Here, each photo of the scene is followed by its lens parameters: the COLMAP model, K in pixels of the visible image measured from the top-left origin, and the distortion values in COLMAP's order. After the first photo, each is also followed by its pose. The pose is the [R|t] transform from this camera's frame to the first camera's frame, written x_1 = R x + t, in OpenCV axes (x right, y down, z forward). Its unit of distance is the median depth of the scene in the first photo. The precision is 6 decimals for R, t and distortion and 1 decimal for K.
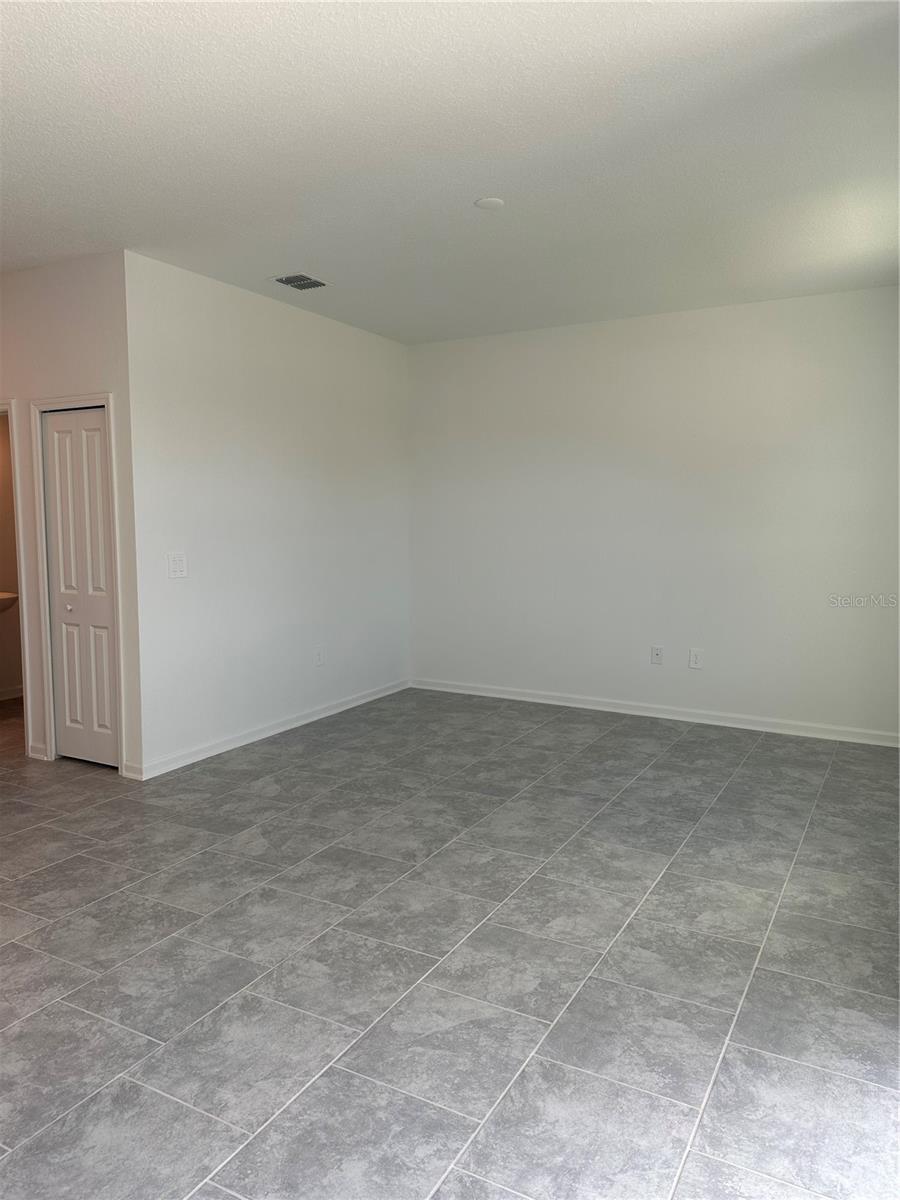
lens RADIAL K [[842.8, 0, 450.0], [0, 842.8, 600.0], [0, 0, 1]] dist [0.093146, -0.125565]
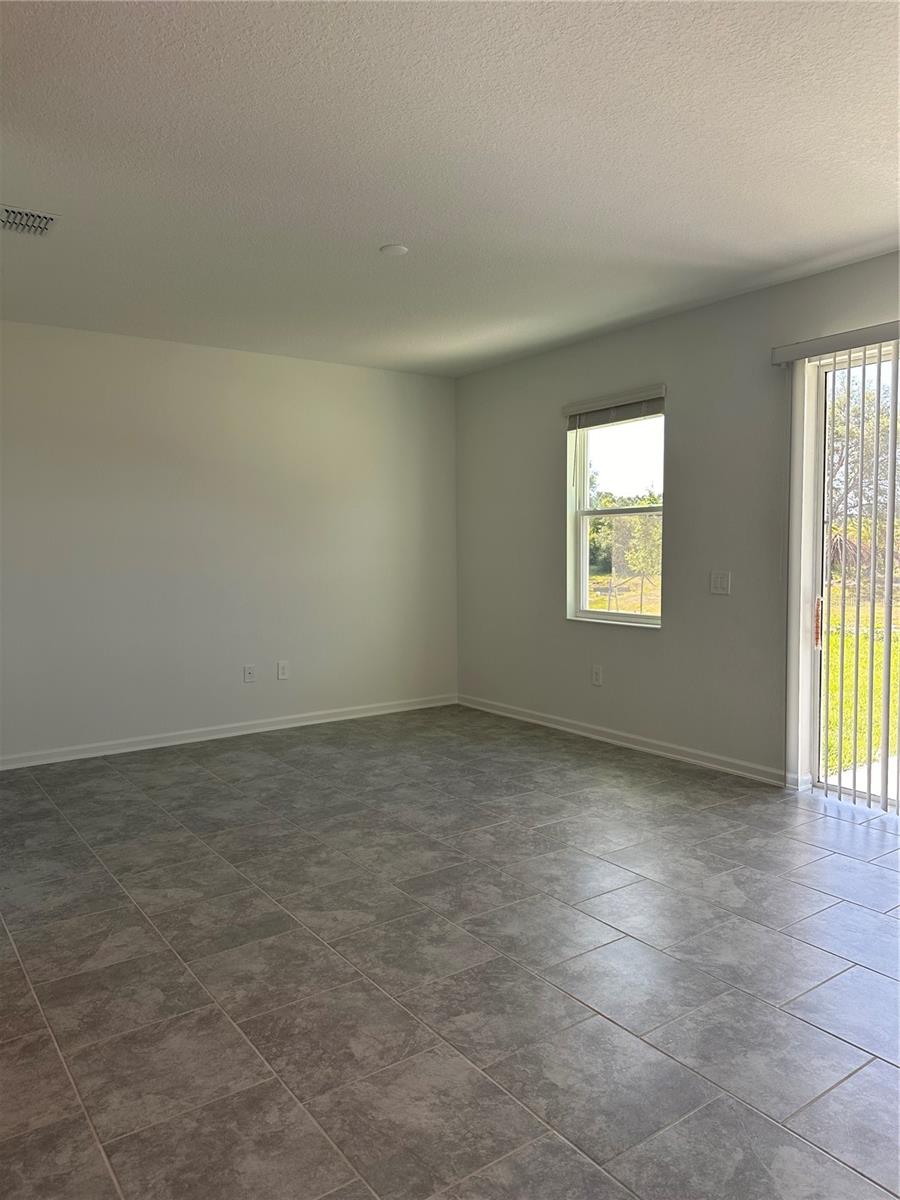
lens RADIAL K [[841.4, 0, 466.2], [0, 841.4, 571.5], [0, 0, 1]] dist [0.173199, -0.243609]
pose [[0.416660, -0.034076, 0.908424, -0.832323], [0.100373, 0.994912, -0.008717, -0.034082], [-0.903504, 0.094813, 0.417960, 0.432121]]
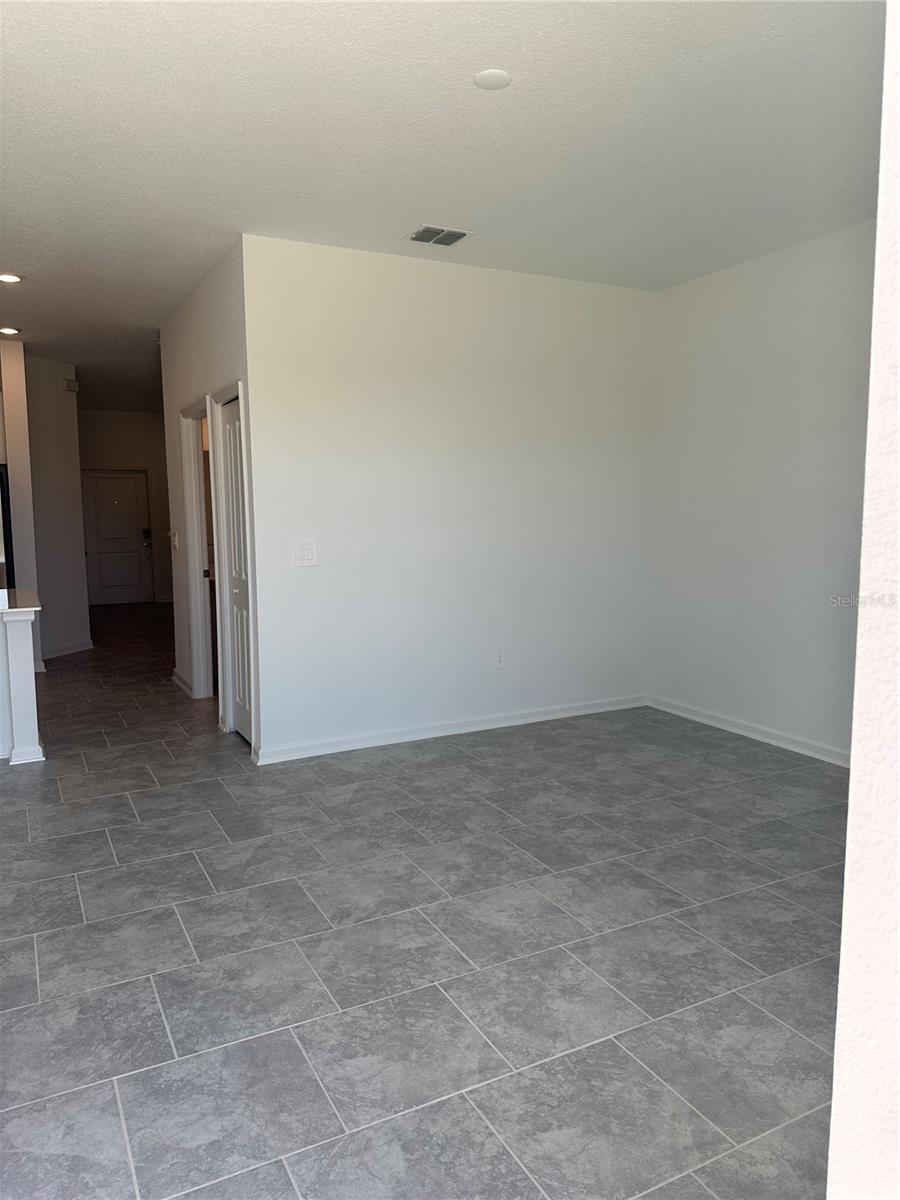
lens RADIAL K [[855.0, 0, 442.6], [0, 855.0, 595.9], [0, 0, 1]] dist [0.047355, -0.038802]
pose [[0.828137, 0.053873, -0.557931, 0.405552], [-0.046219, 0.998544, 0.027815, -0.028745], [0.558618, 0.002753, 0.829421, 0.305234]]
